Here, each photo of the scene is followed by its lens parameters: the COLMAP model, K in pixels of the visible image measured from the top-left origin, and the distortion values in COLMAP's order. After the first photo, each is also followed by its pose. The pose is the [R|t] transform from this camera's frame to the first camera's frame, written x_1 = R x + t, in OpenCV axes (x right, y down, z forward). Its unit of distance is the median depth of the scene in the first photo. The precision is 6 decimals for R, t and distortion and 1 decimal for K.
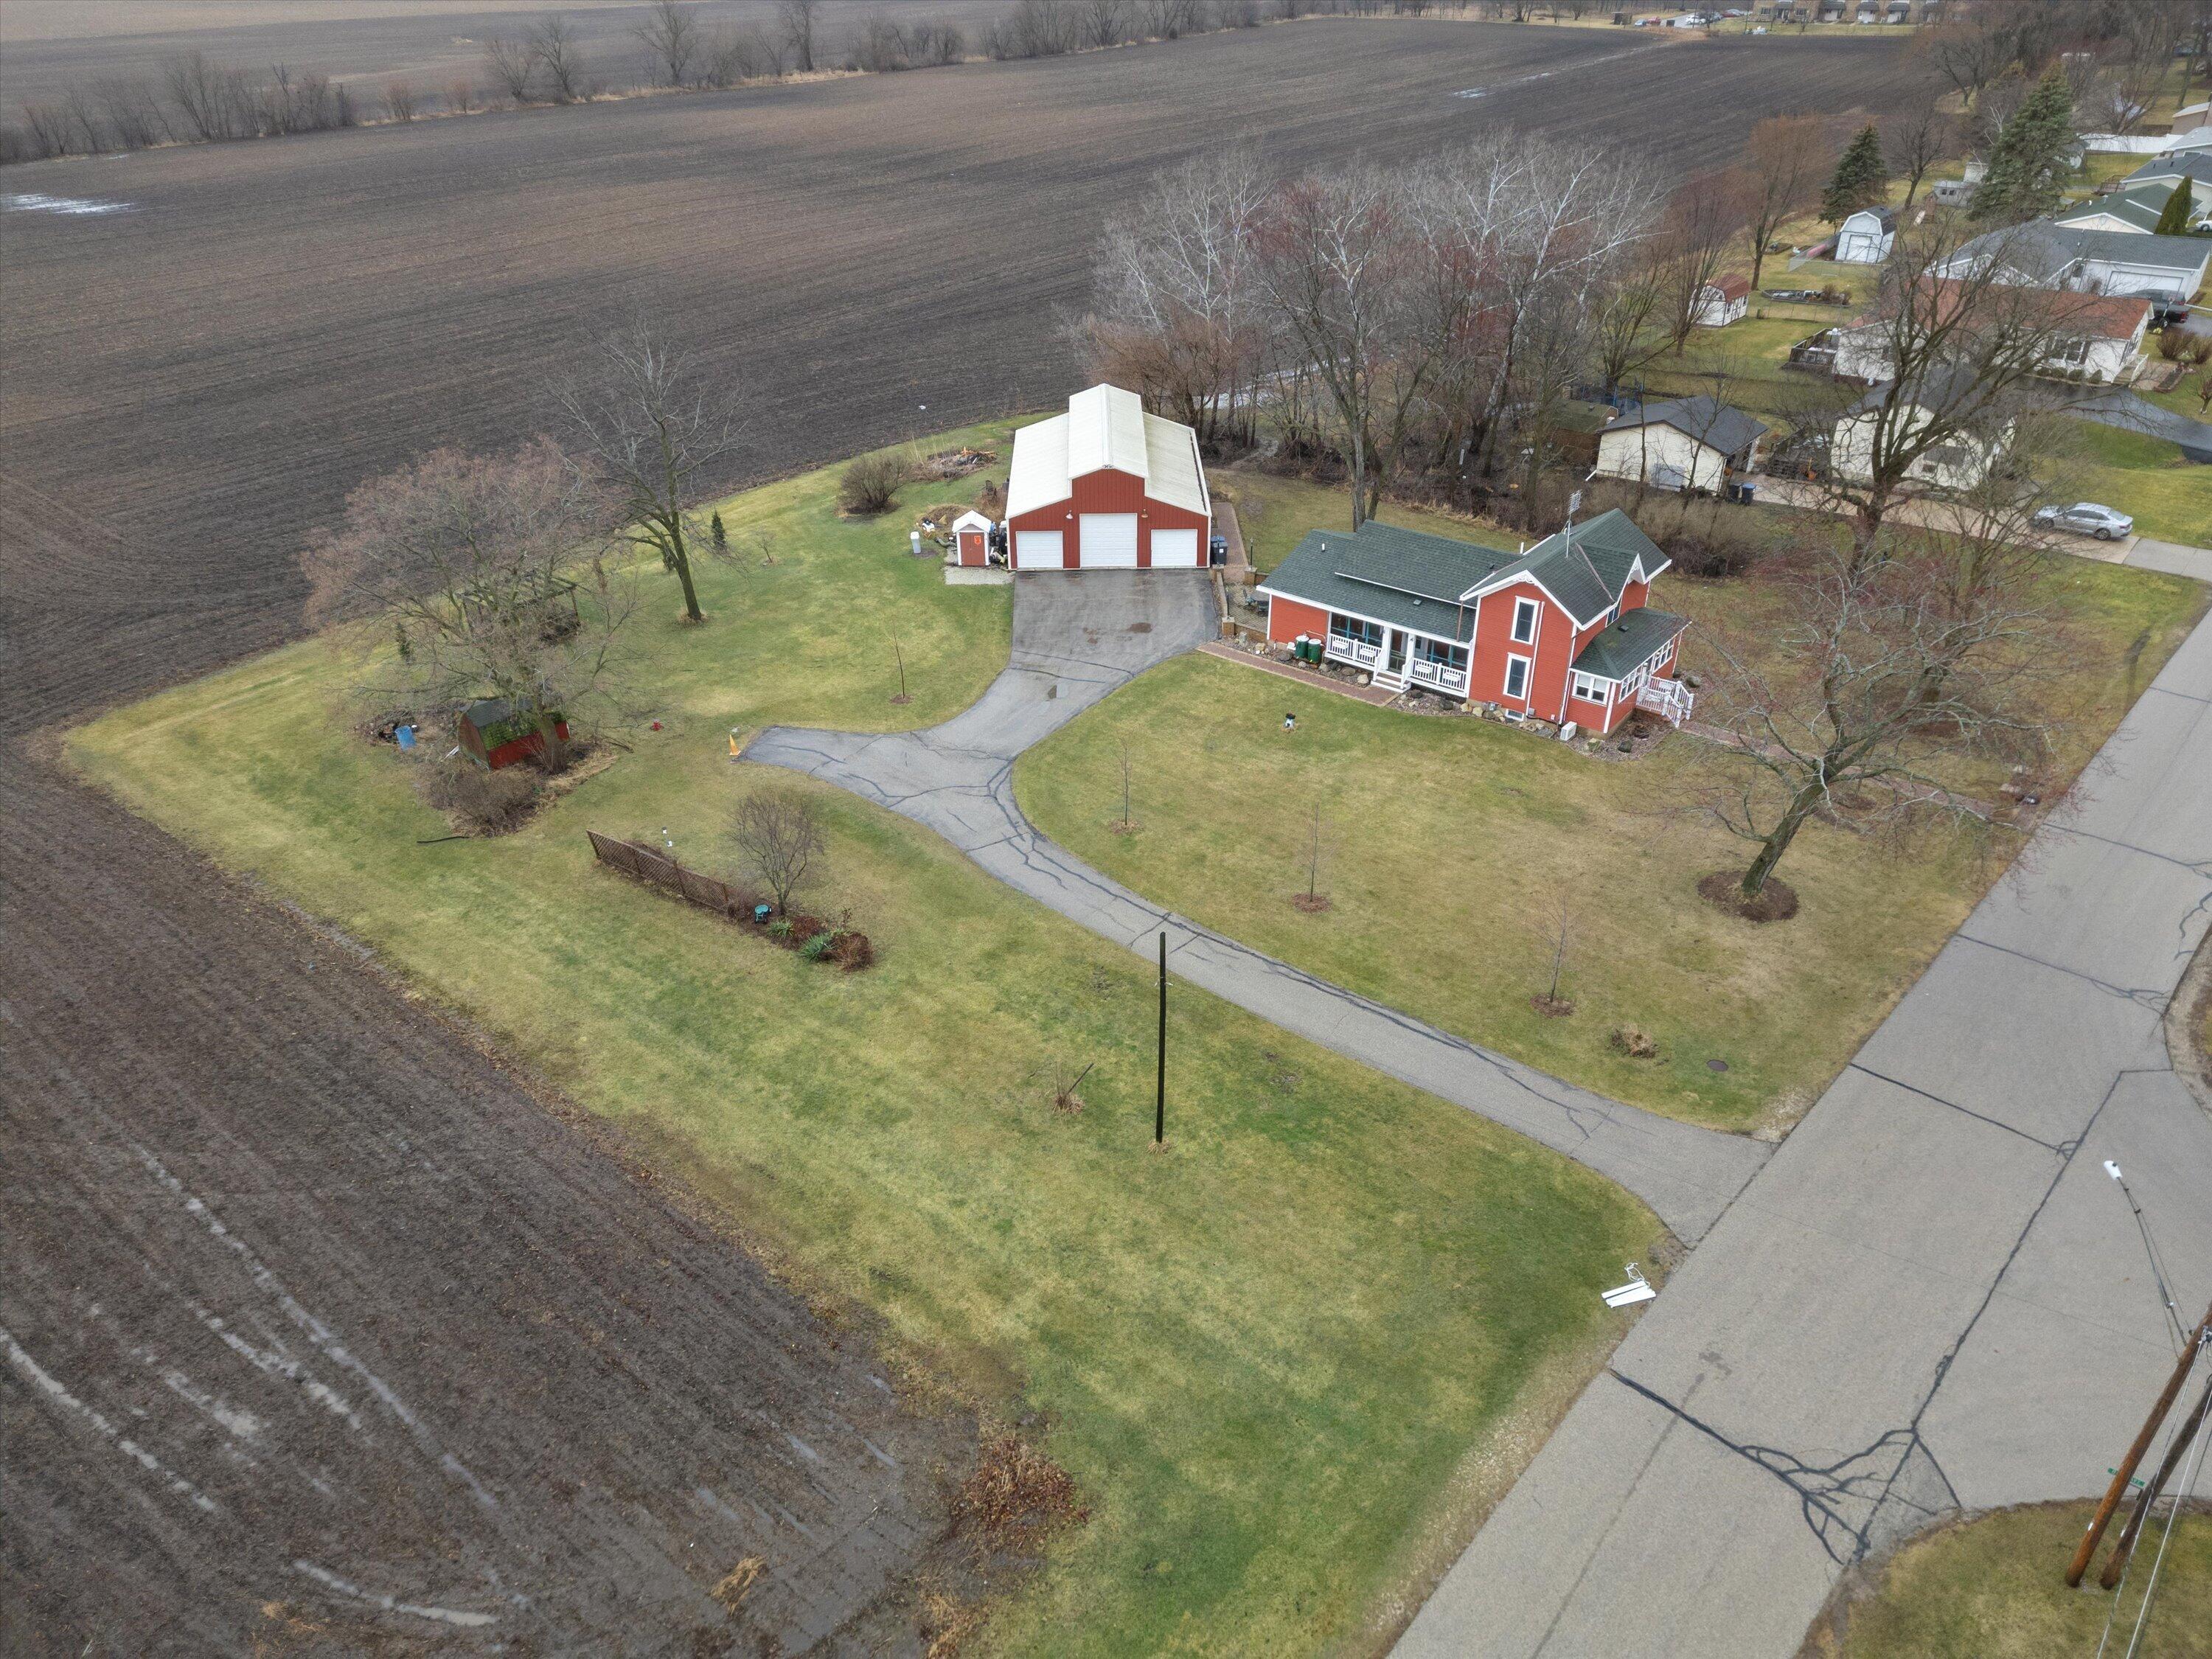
lens RADIAL K [[1526.3, 0, 1106.0], [0, 1526.3, 829.5], [0, 0, 1]] dist [0.090185, -0.083820]
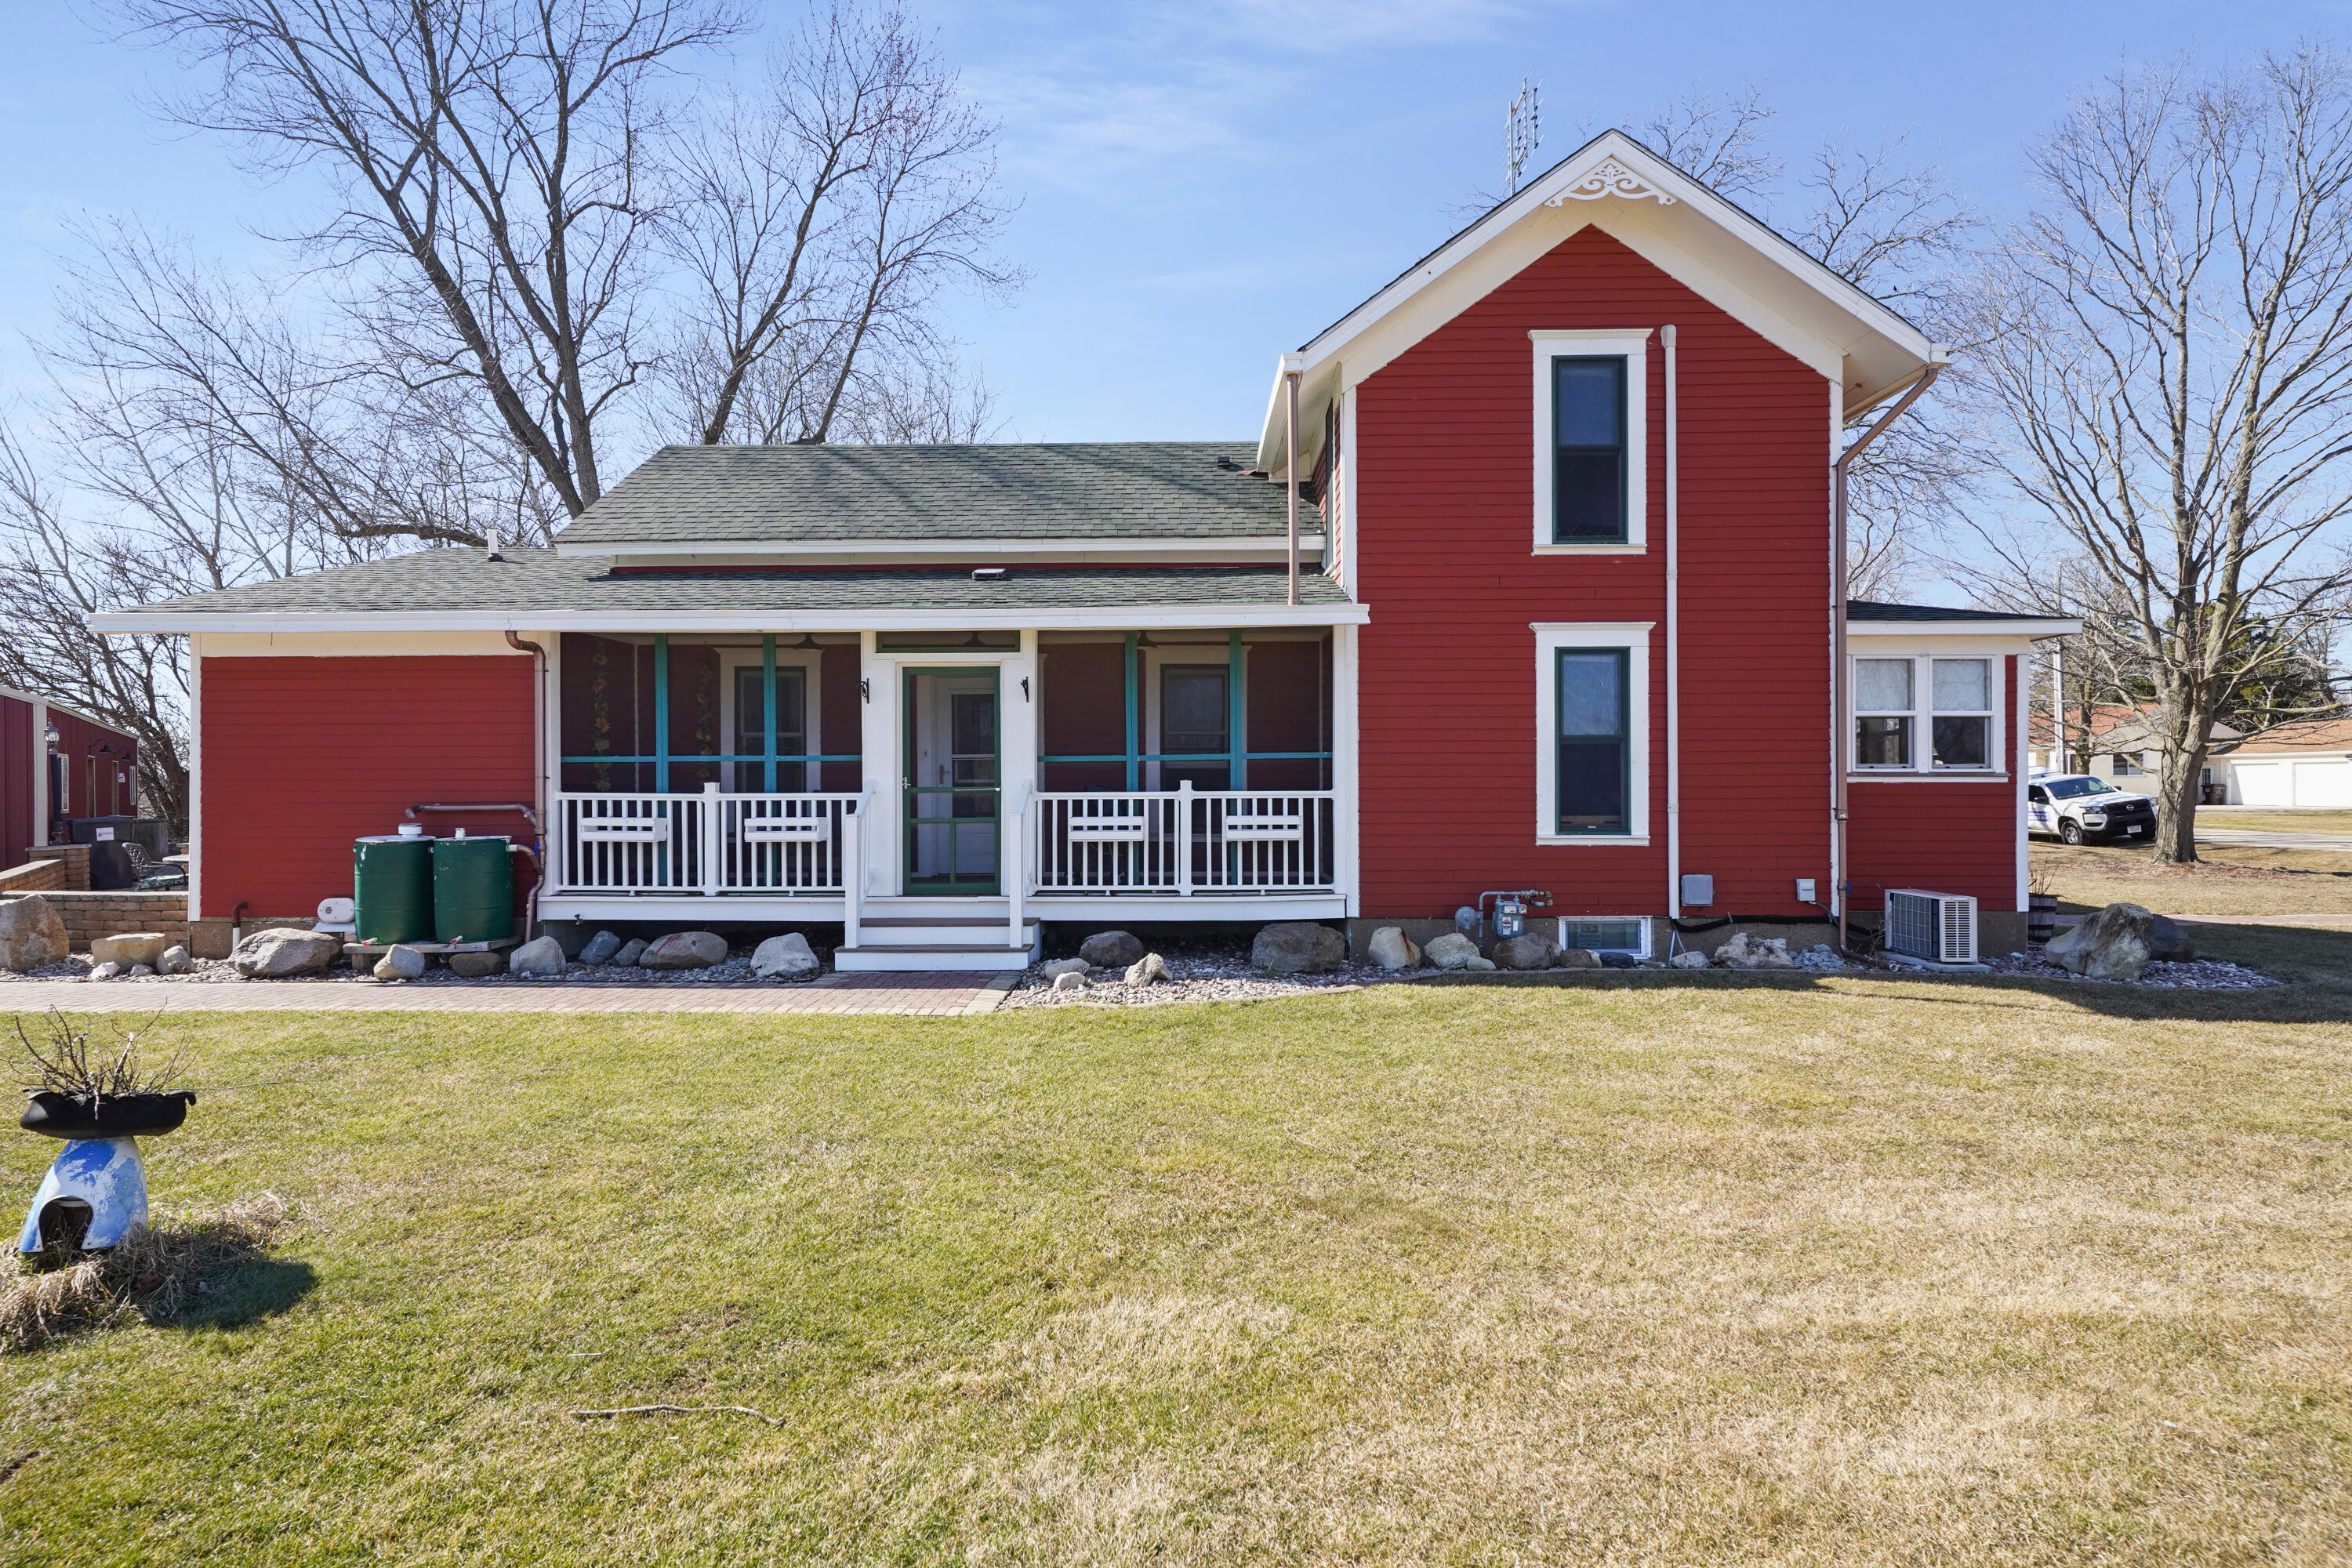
lens RADIAL K [[1149.6, 0, 1172.3], [0, 1149.6, 782.7], [0, 0, 1]] dist [0.001536, -0.000494]
pose [[0.793325, 0.007570, 0.608752, 0.131717], [0.308968, 0.856577, -0.413298, -0.048721], [-0.524571, 0.515964, 0.677205, 0.945214]]
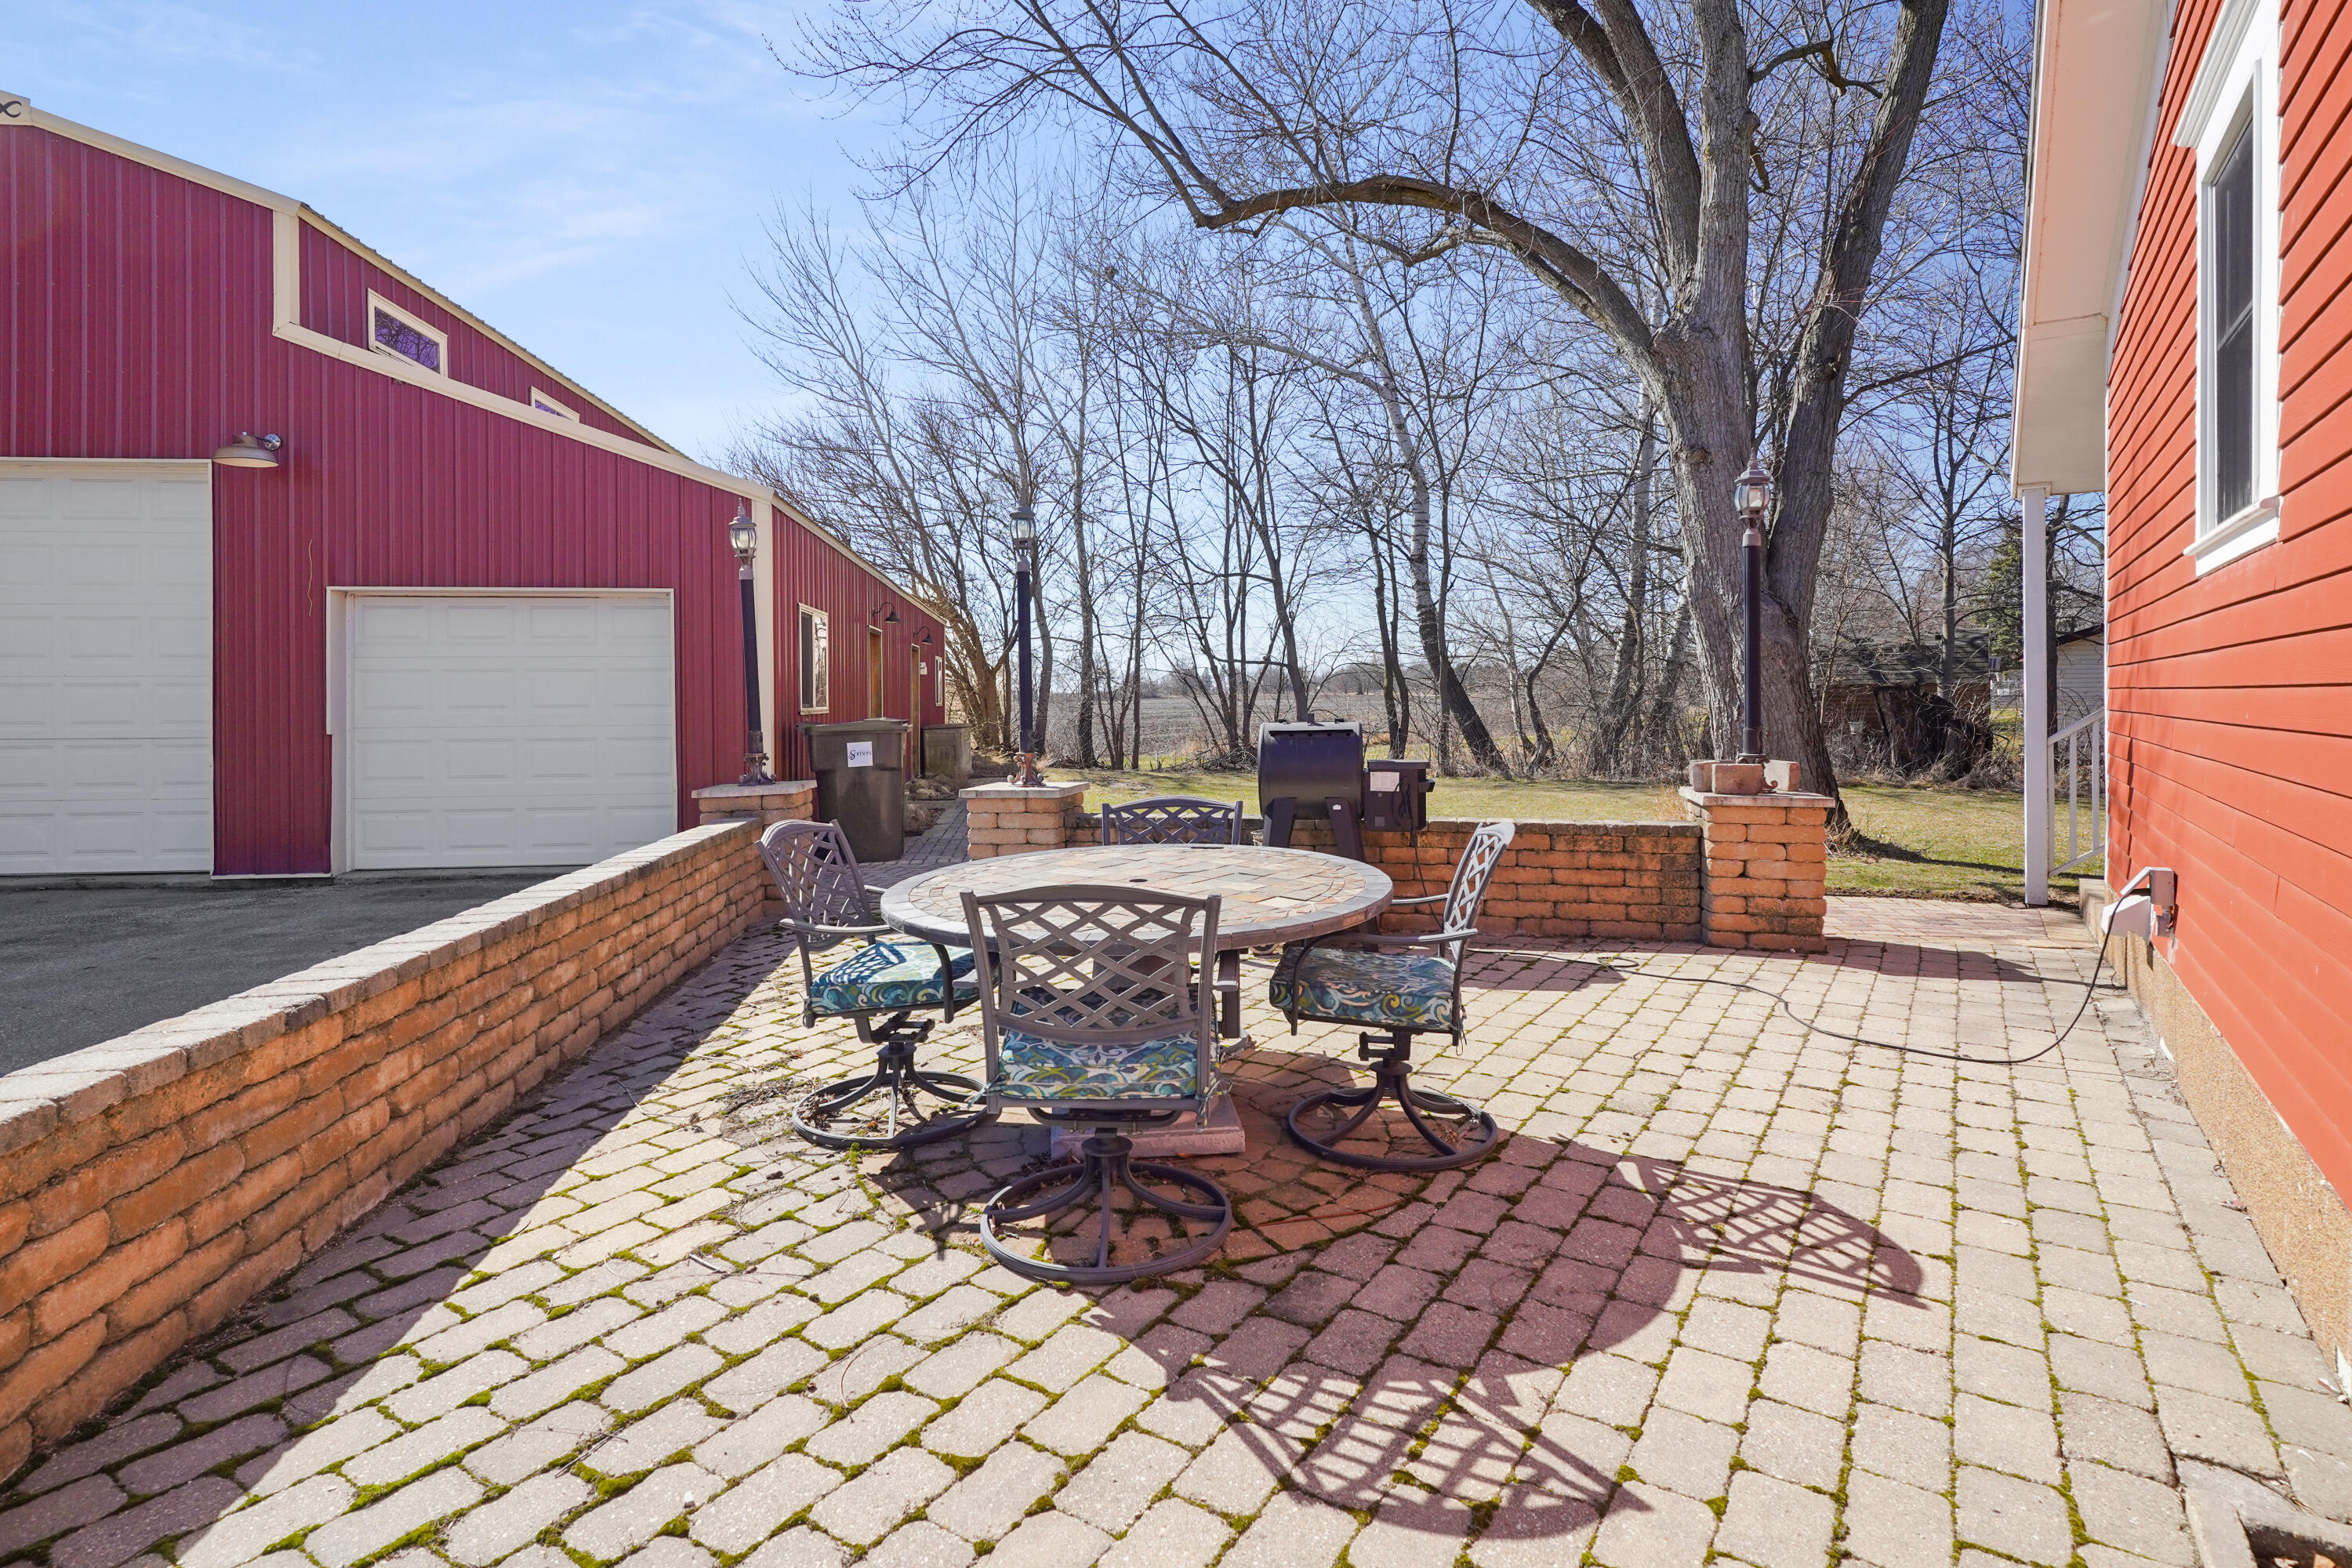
lens RADIAL K [[1179.8, 0, 1175.6], [0, 1179.8, 695.1], [0, 0, 1]] dist [-0.001377, -0.000545]
pose [[0.995427, 0.001696, 0.095510, 0.121373], [0.047795, 0.856852, -0.513343, -0.161929], [-0.082709, 0.515560, 0.852852, 1.143300]]
